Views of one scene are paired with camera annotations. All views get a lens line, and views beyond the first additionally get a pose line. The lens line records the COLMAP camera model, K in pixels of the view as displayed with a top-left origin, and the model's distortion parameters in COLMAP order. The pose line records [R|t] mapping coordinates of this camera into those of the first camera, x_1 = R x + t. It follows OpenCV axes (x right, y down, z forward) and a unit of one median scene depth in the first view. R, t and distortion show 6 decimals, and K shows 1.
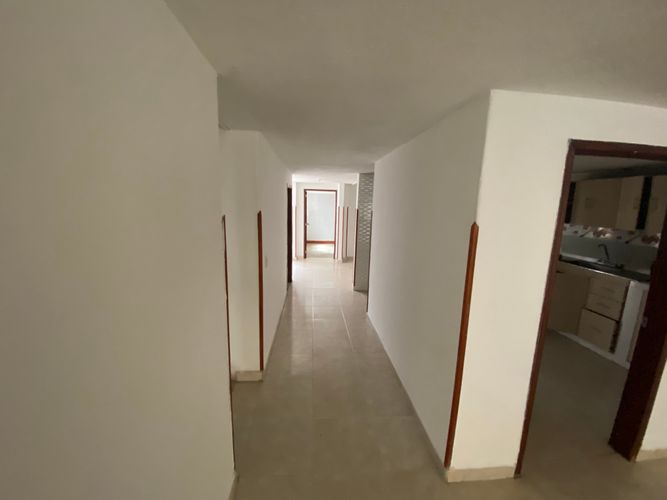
lens RADIAL K [[266.2, 0, 333.5], [0, 266.2, 250.0], [0, 0, 1]] dist [0.001308, -0.015512]
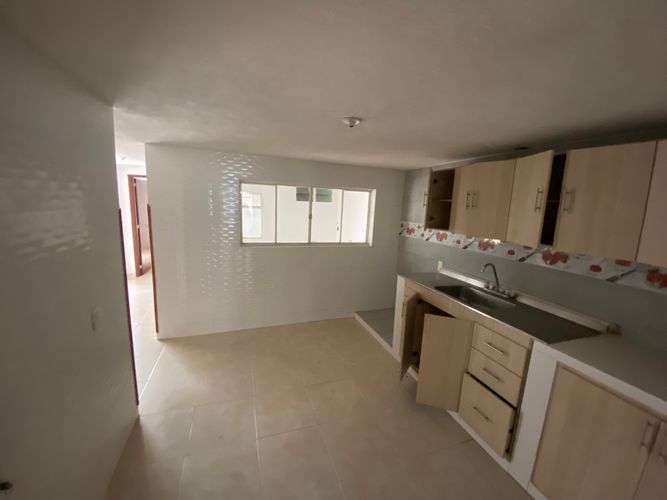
lens RADIAL K [[266.2, 0, 333.5], [0, 266.2, 250.0], [0, 0, 1]] dist [0.001308, -0.015512]
pose [[0.965369, -0.030007, 0.259155, 0.471766], [0.028336, 0.999547, 0.010180, -0.073378], [-0.259343, -0.002484, 0.965782, 0.453568]]
